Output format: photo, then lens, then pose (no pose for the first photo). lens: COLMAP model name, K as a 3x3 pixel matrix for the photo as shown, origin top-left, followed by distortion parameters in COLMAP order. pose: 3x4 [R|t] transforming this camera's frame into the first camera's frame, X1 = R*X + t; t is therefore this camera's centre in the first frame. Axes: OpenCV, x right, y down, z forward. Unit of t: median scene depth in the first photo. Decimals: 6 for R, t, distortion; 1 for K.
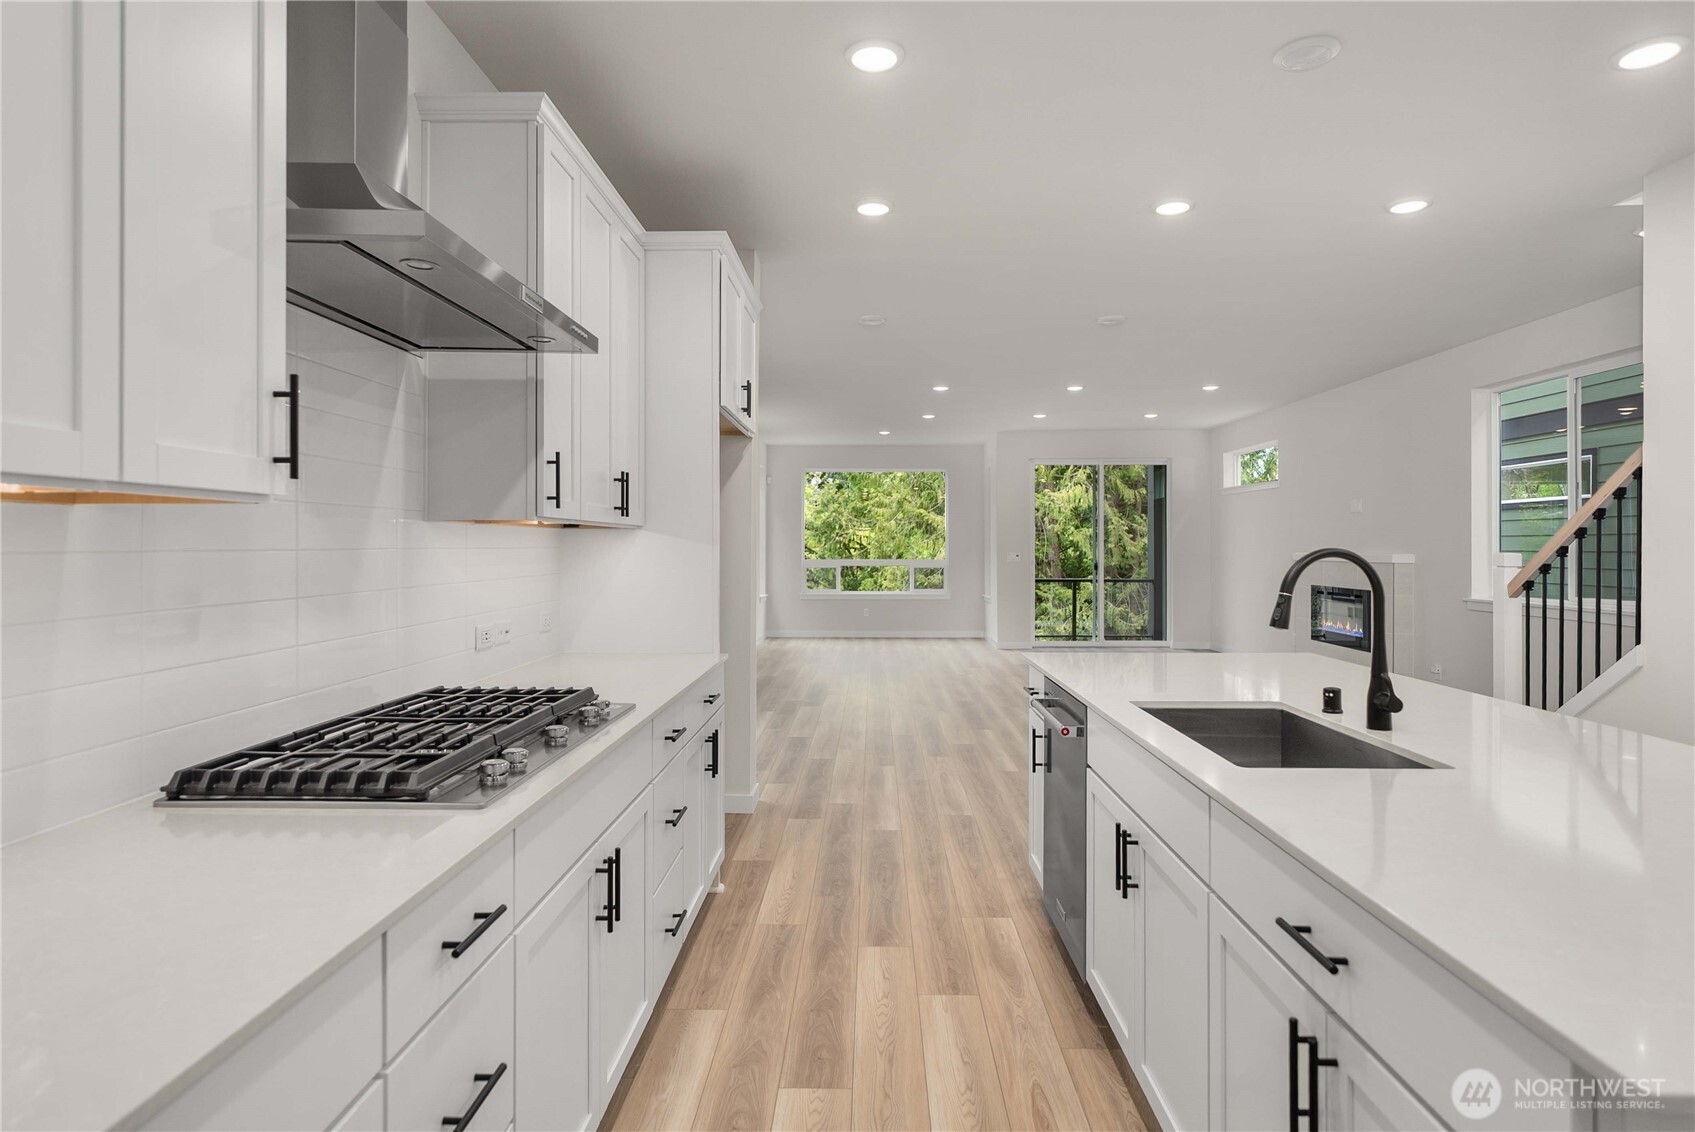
lens RADIAL K [[923.0, 0, 849.7], [0, 923.0, 541.1], [0, 0, 1]] dist [-0.001897, -0.000686]
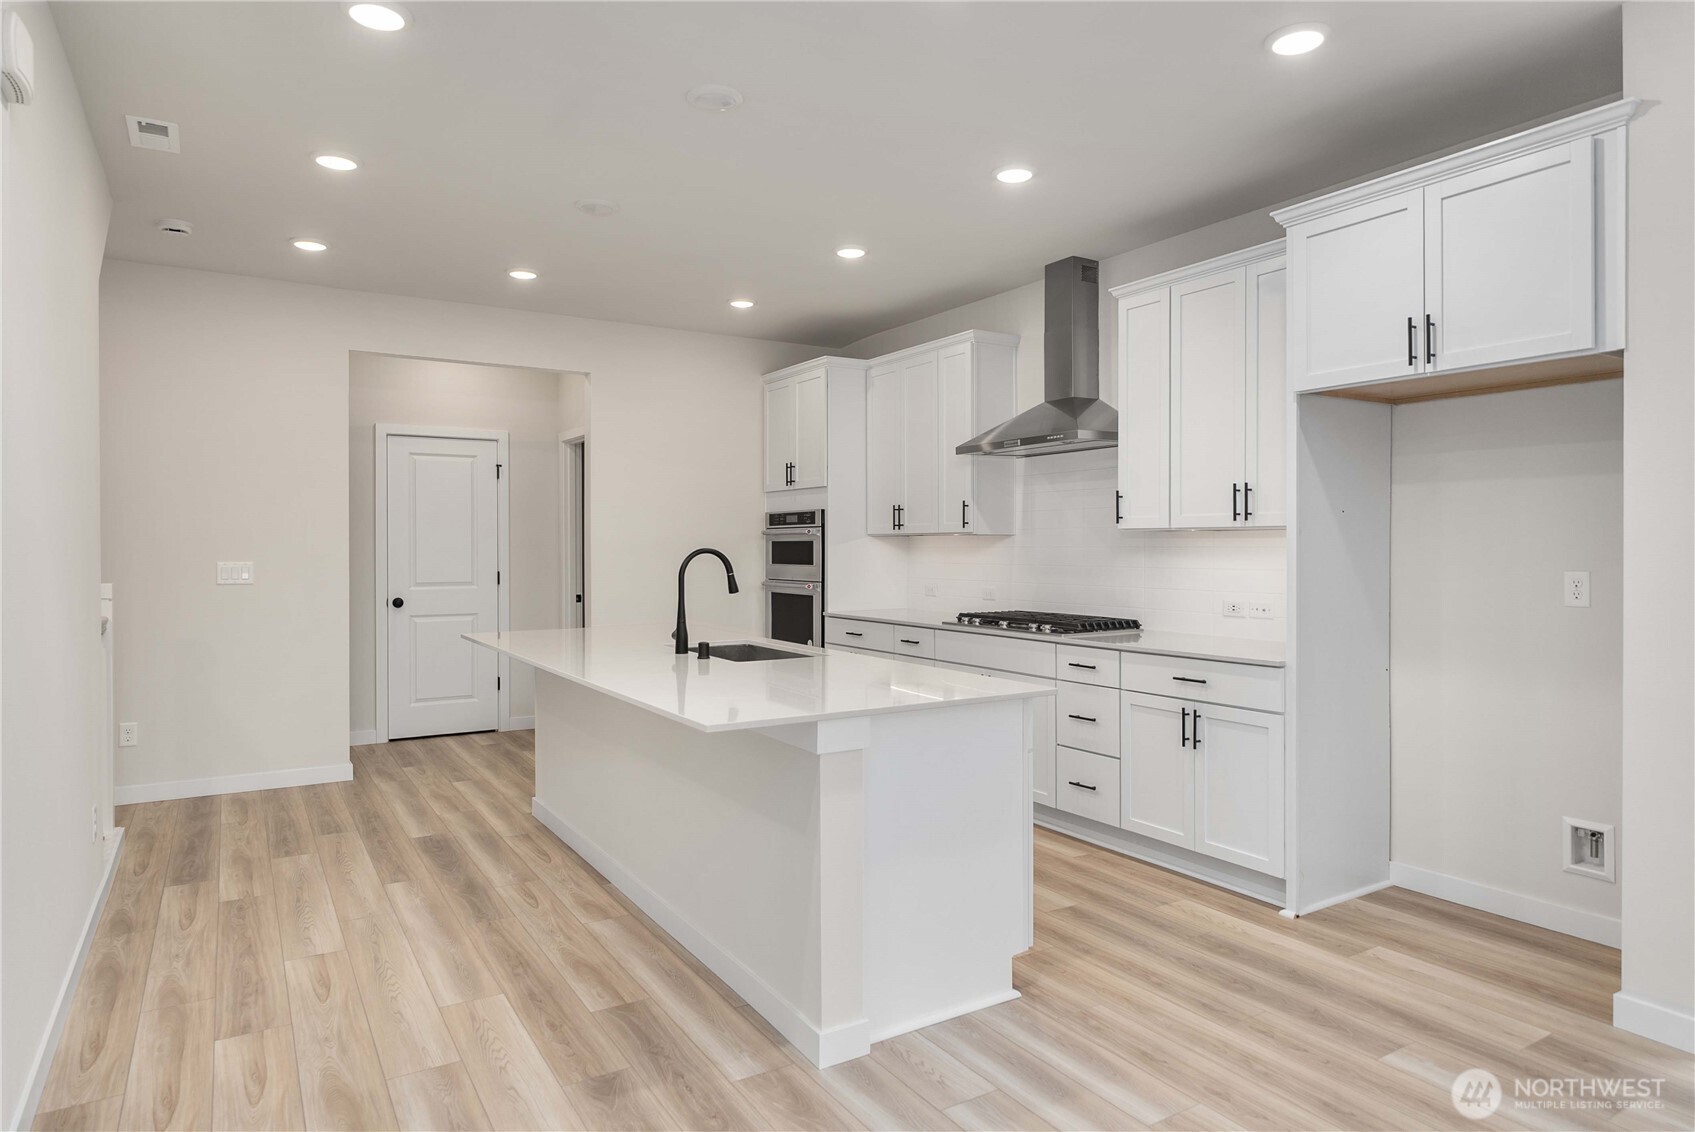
lens RADIAL K [[1006.7, 0, 852.9], [0, 1006.7, 547.9], [0, 0, 1]] dist [0.003703, 0.000288]
pose [[-0.836766, -0.000157, -0.547560, 0.689727], [0.002120, 0.999992, -0.003527, 0.009231], [0.547556, -0.004112, -0.836759, 1.419702]]
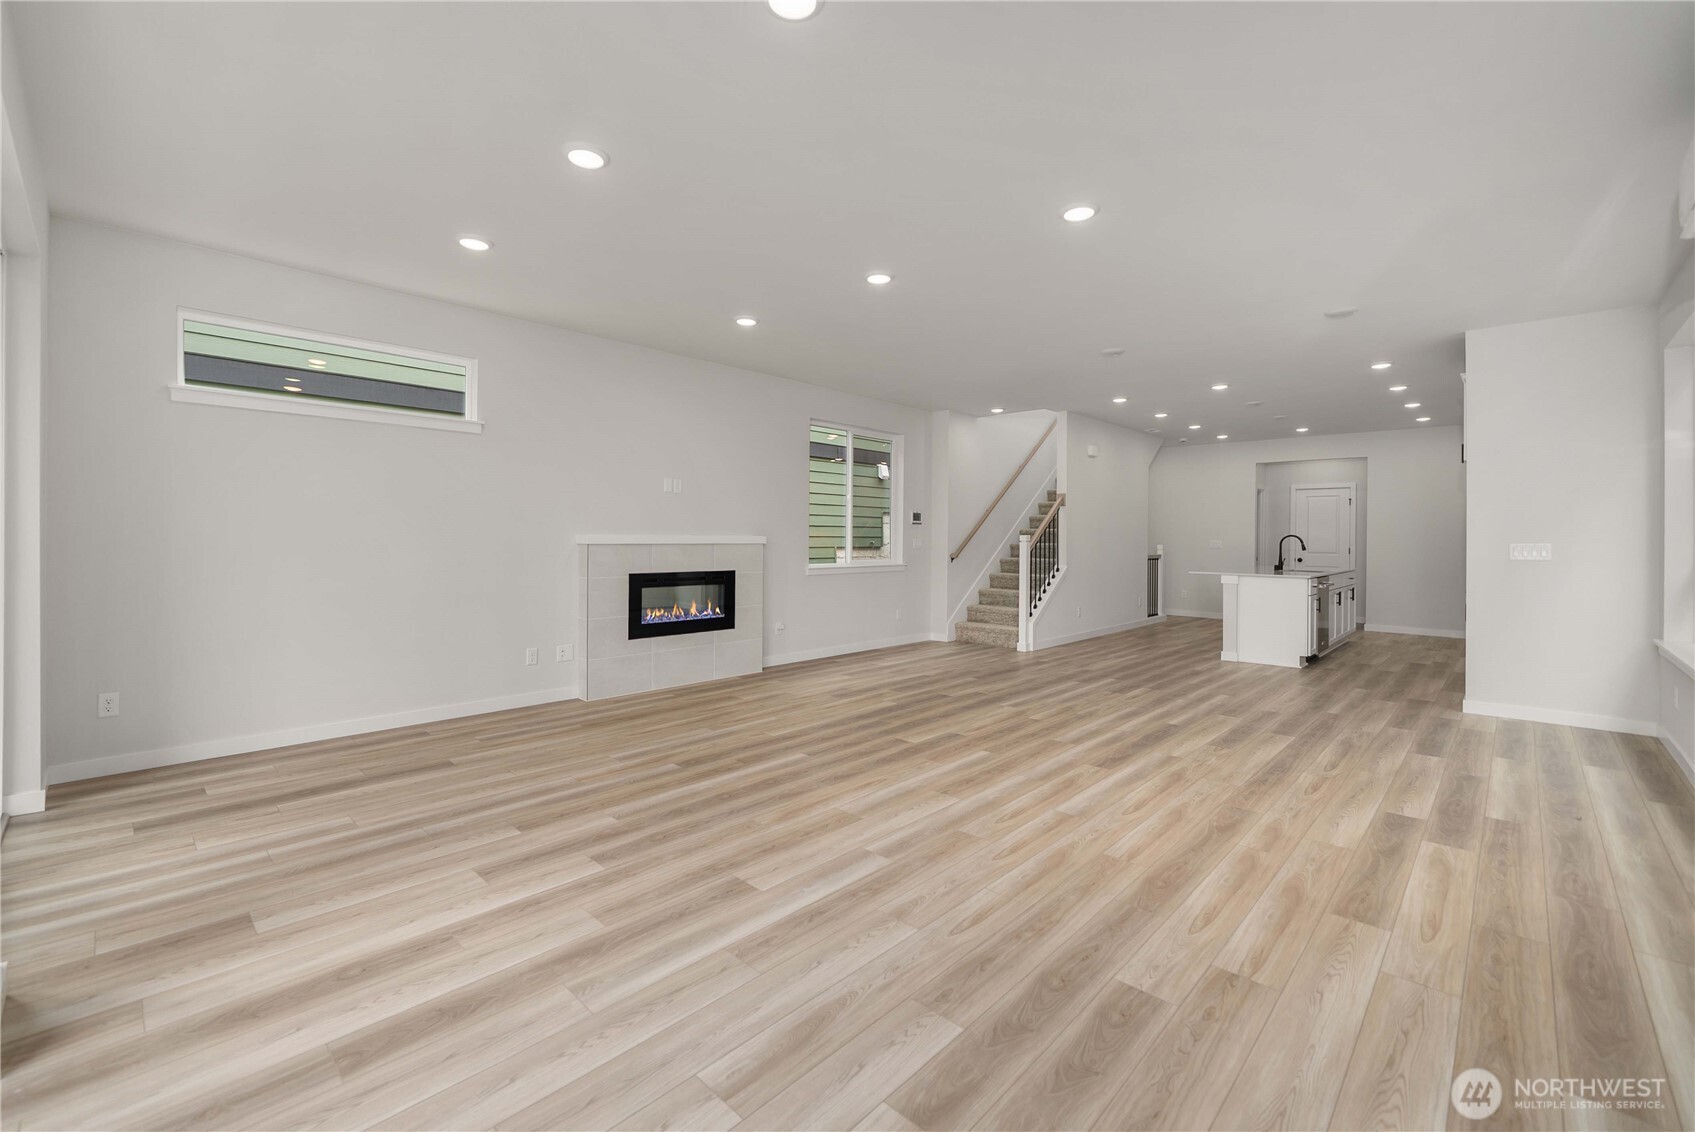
lens RADIAL K [[690.0, 0, 862.5], [0, 690.0, 538.0], [0, 0, 1]] dist [0.002108, 0.000110]
pose [[-0.742750, -0.007654, 0.669525, -0.143280], [-0.011730, 0.999930, -0.001583, 0.032454], [-0.669466, -0.009029, -0.742788, 2.816380]]
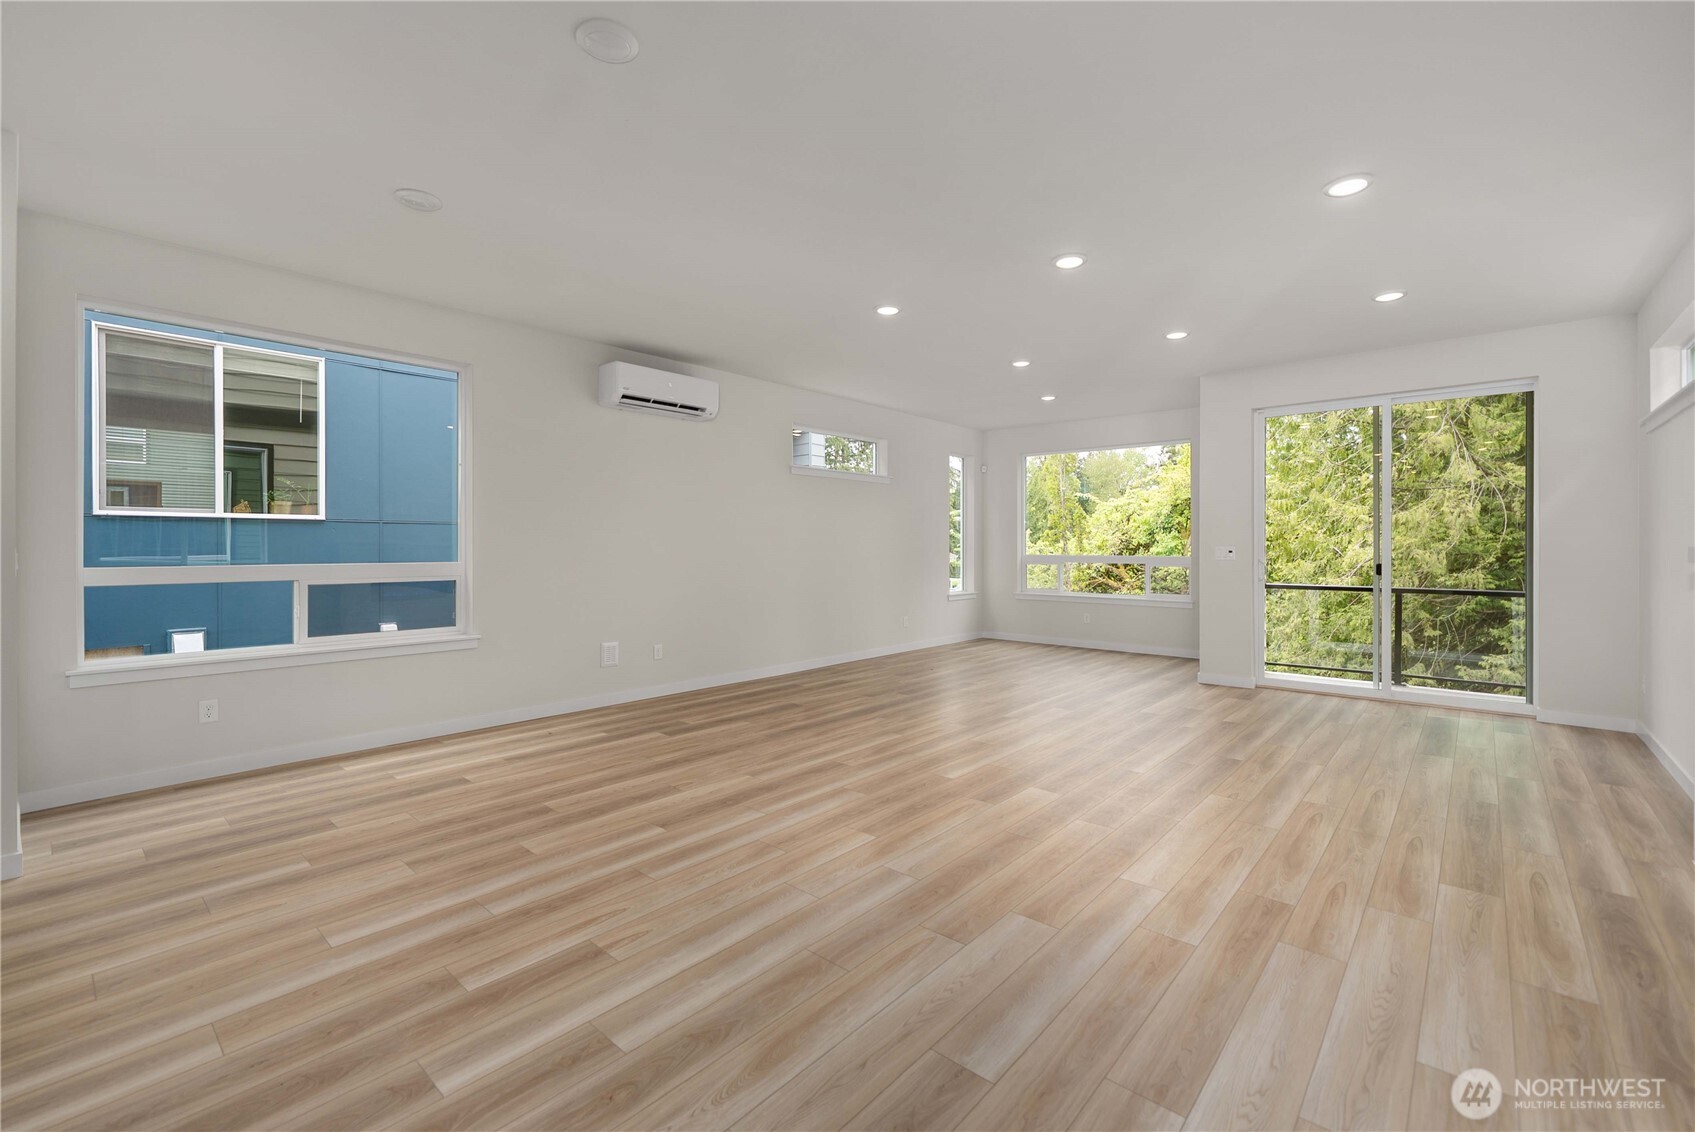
lens RADIAL K [[703.5, 0, 843.5], [0, 703.5, 545.8], [0, 0, 1]] dist [0.000895, 0.000046]
pose [[0.758730, -0.000753, -0.651405, 0.873027], [0.004789, 0.999979, 0.004423, 0.022814], [0.651388, -0.006476, 0.758717, 1.186520]]
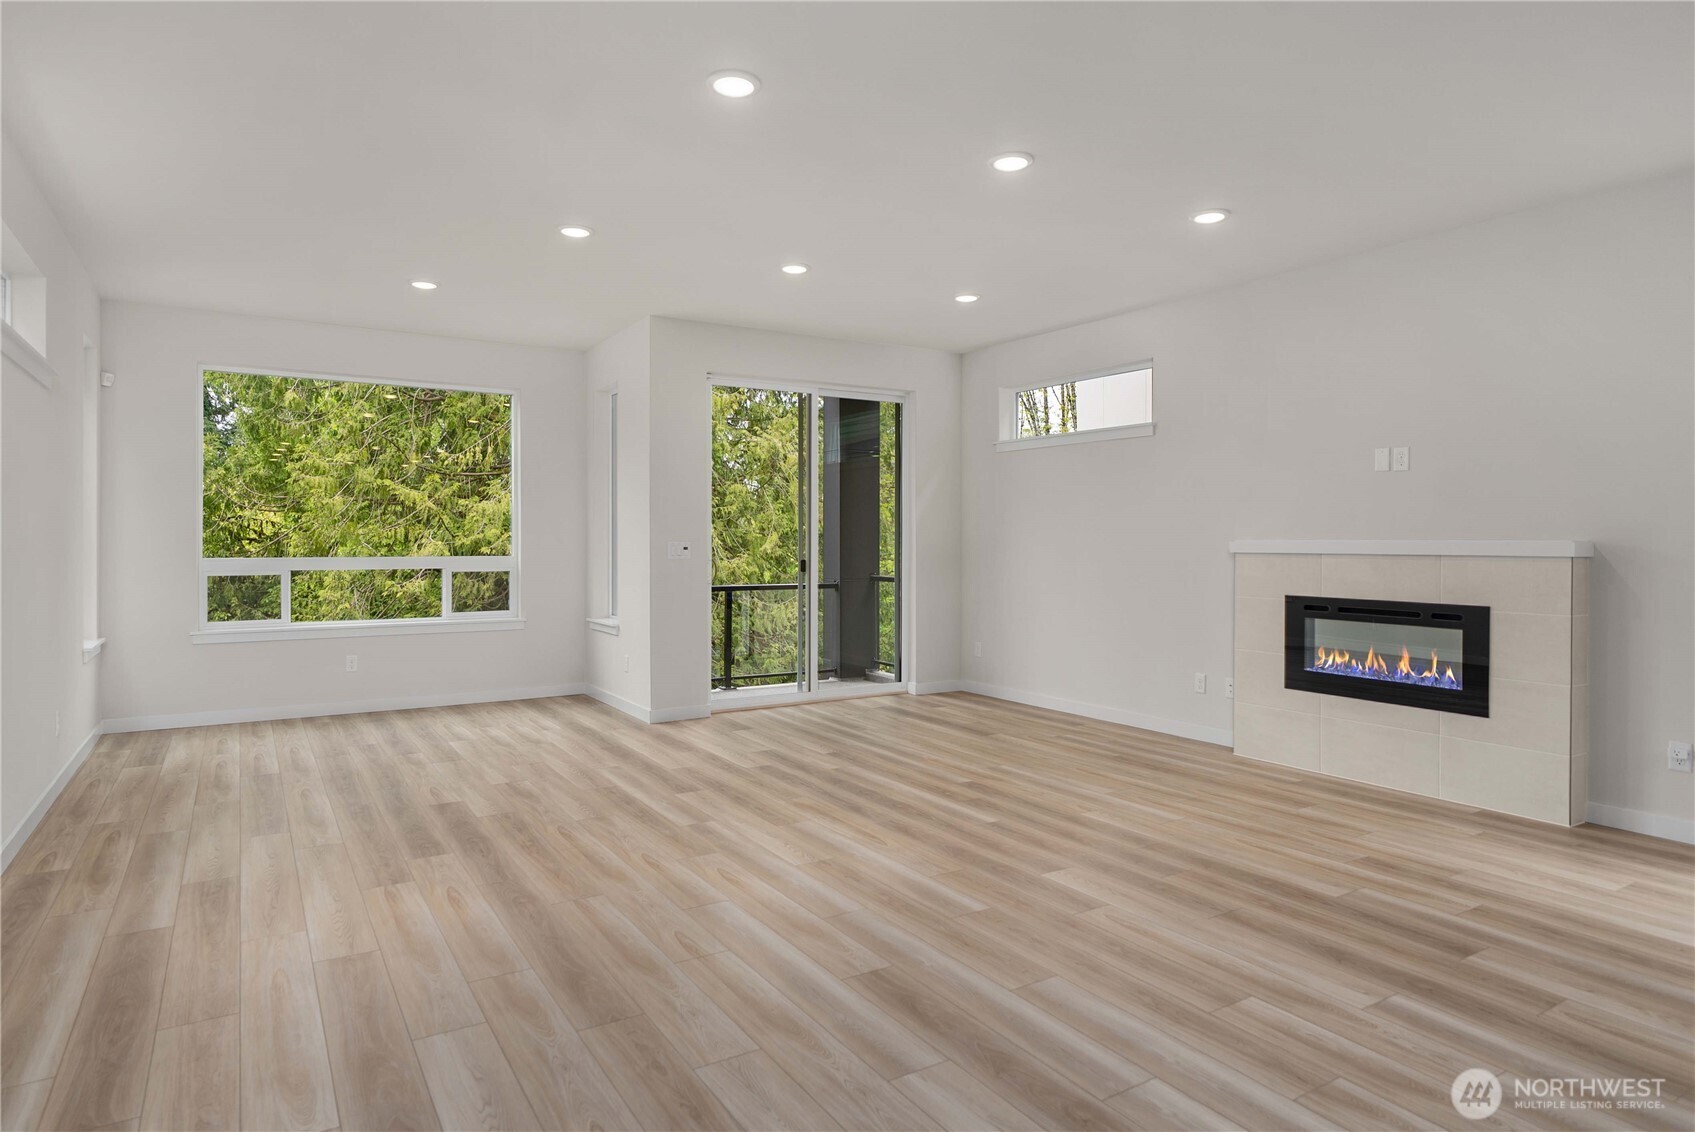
lens RADIAL K [[983.1, 0, 834.9], [0, 983.1, 548.5], [0, 0, 1]] dist [-0.002460, 0.001124]
pose [[0.842013, -0.003261, 0.539447, -0.154701], [-0.003635, 0.999925, 0.011717, 0.028363], [-0.539445, -0.011827, 0.841938, 1.370577]]
